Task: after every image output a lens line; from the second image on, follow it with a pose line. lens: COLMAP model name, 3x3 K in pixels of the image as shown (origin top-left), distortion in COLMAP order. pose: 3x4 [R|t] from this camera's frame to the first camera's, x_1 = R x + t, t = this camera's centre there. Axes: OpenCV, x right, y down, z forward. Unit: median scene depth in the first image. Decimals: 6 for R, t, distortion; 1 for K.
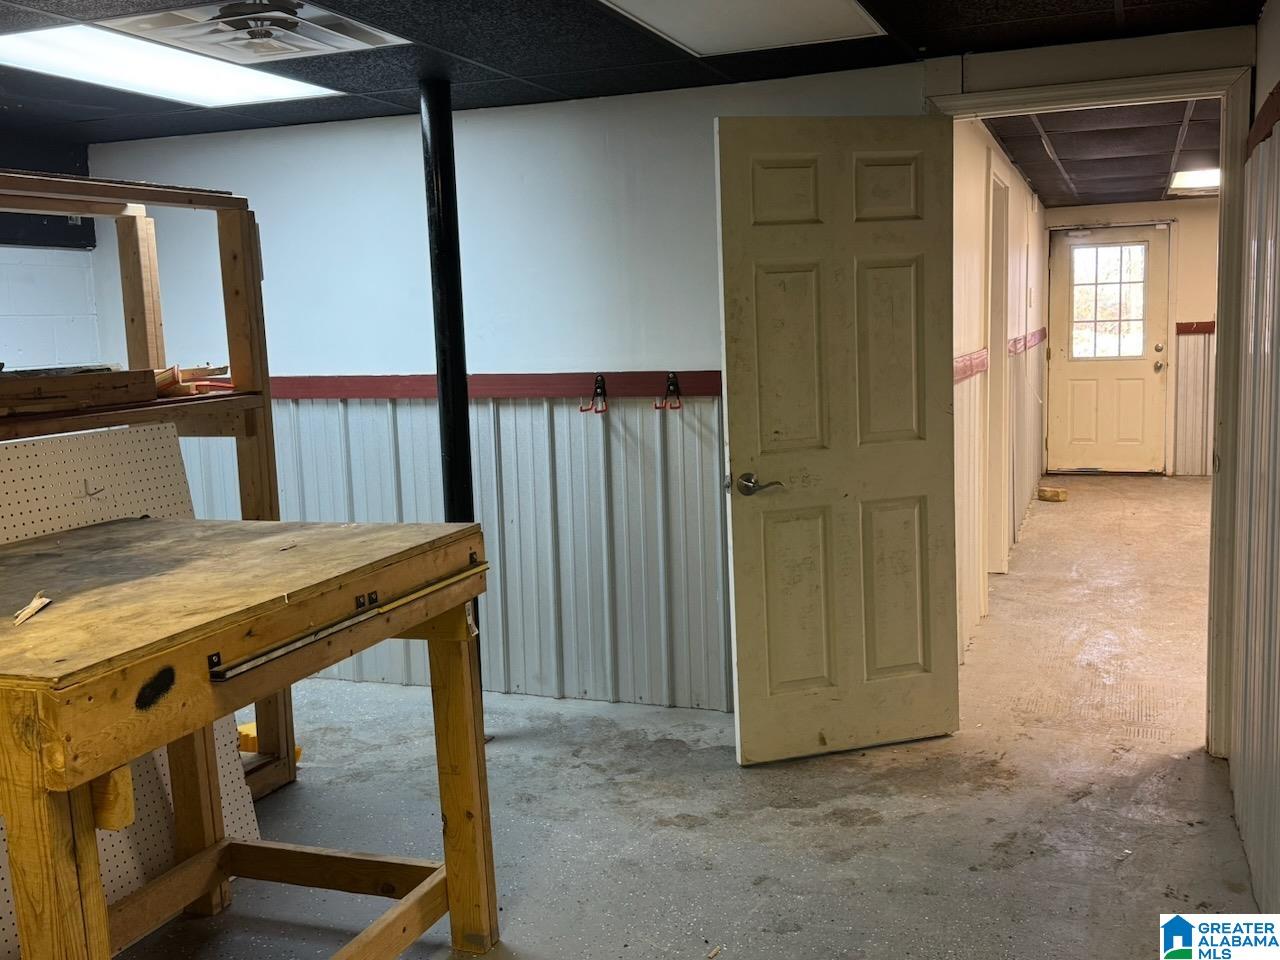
lens RADIAL K [[1256.8, 0, 640.0], [0, 1256.8, 480.0], [0, 0, 1]] dist [0.199370, -0.411874]
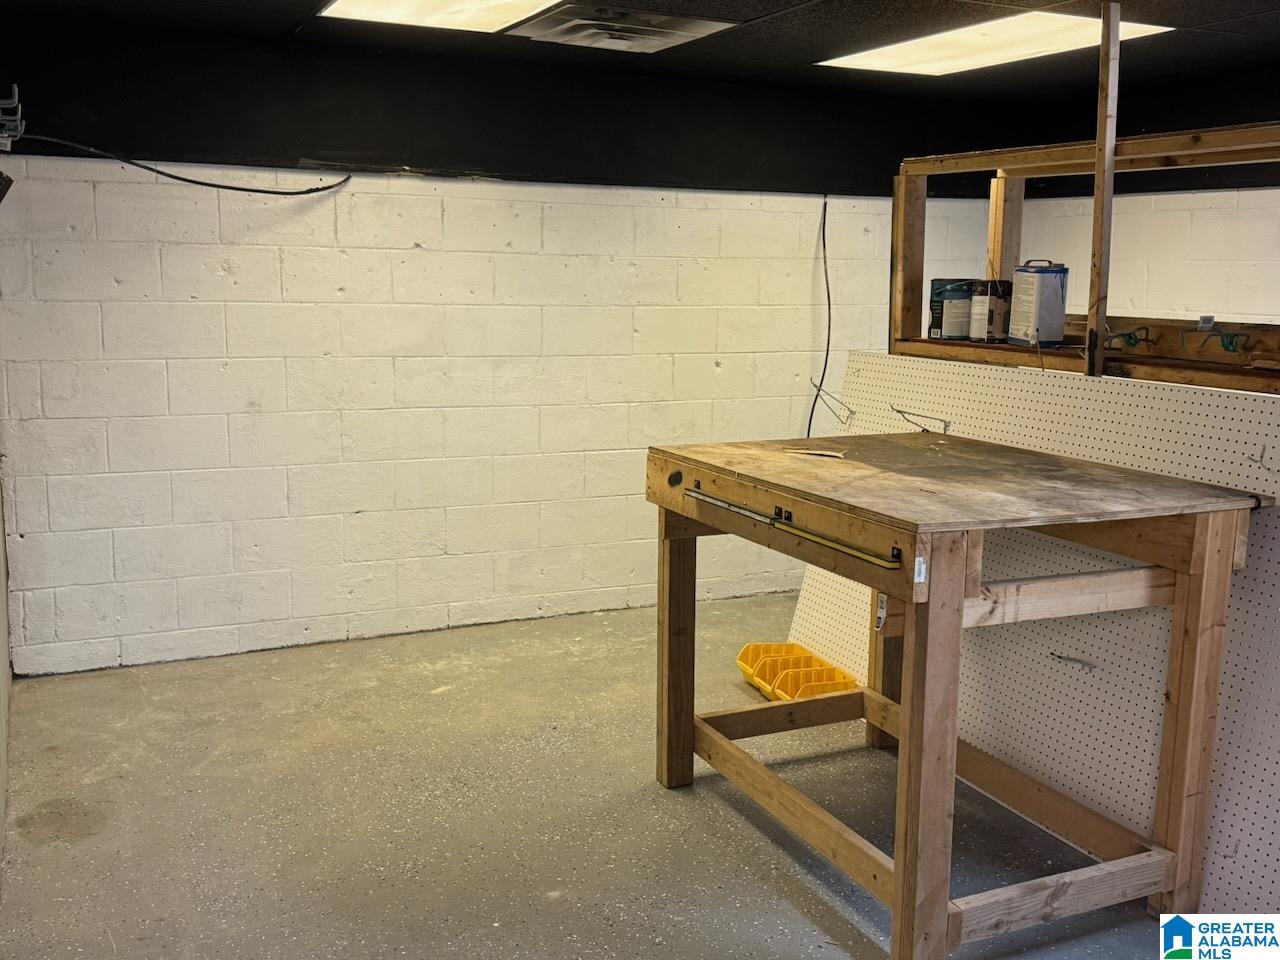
lens RADIAL K [[1256.8, 0, 640.0], [0, 1256.8, 480.0], [0, 0, 1]] dist [0.199370, -0.411874]
pose [[-0.689614, 0.143805, -0.709755, 0.714933], [-0.088977, 0.955834, 0.280116, -0.256570], [0.718690, 0.256324, -0.646361, 1.660729]]
